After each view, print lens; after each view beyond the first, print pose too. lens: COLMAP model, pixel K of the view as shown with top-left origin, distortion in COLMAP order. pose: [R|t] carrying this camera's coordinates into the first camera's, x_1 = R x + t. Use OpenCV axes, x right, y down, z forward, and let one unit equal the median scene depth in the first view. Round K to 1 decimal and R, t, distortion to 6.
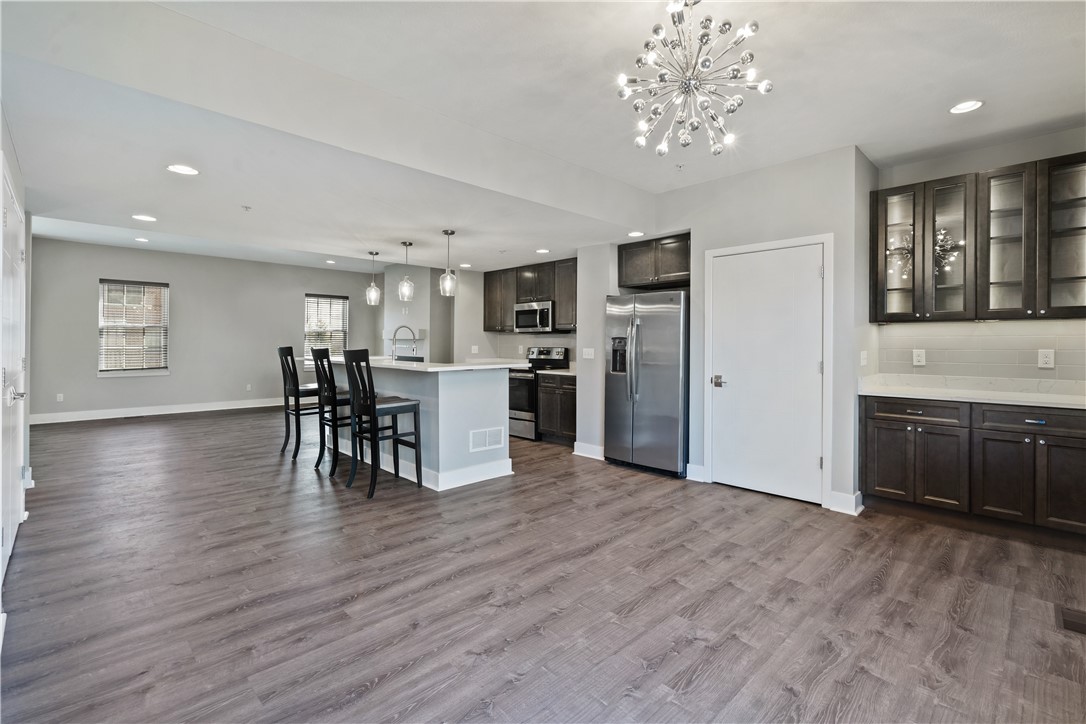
lens RADIAL K [[493.8, 0, 542.7], [0, 493.8, 347.3], [0, 0, 1]] dist [0.000553, 0.000502]
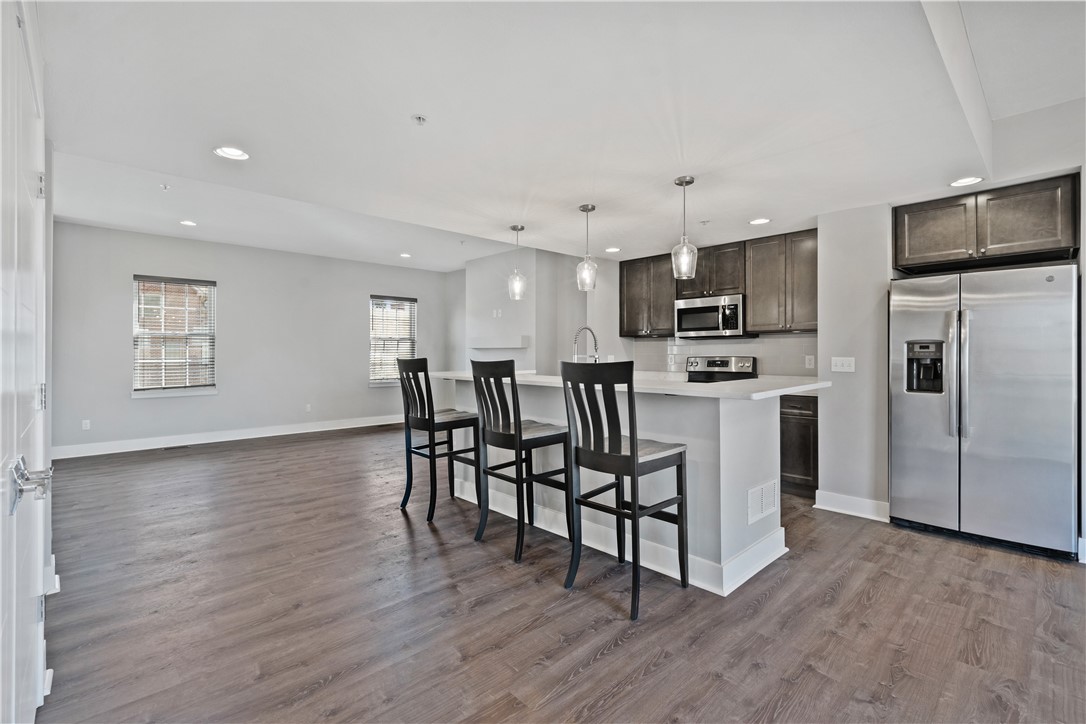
lens RADIAL K [[488.9, 0, 544.1], [0, 488.9, 354.7], [0, 0, 1]] dist [-0.000208, -0.000698]
pose [[0.999933, -0.007647, -0.008653, -0.417273], [0.007604, 0.999959, -0.005014, -0.001574], [0.008691, 0.004948, 0.999950, 0.395517]]
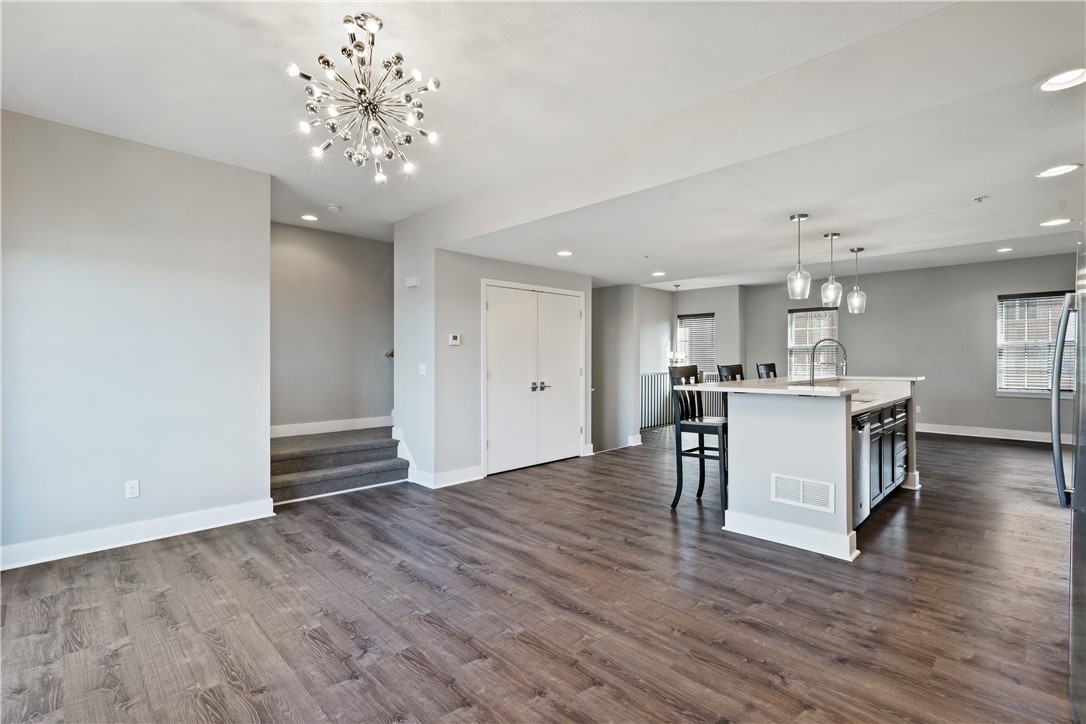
lens RADIAL K [[493.8, 0, 542.7], [0, 493.8, 347.3], [0, 0, 1]] dist [0.000553, 0.000502]
pose [[0.004847, -0.031540, -0.999491, 0.658694], [-0.004987, 0.999489, -0.031564, -0.000385], [0.999976, 0.005138, 0.004687, 0.665877]]
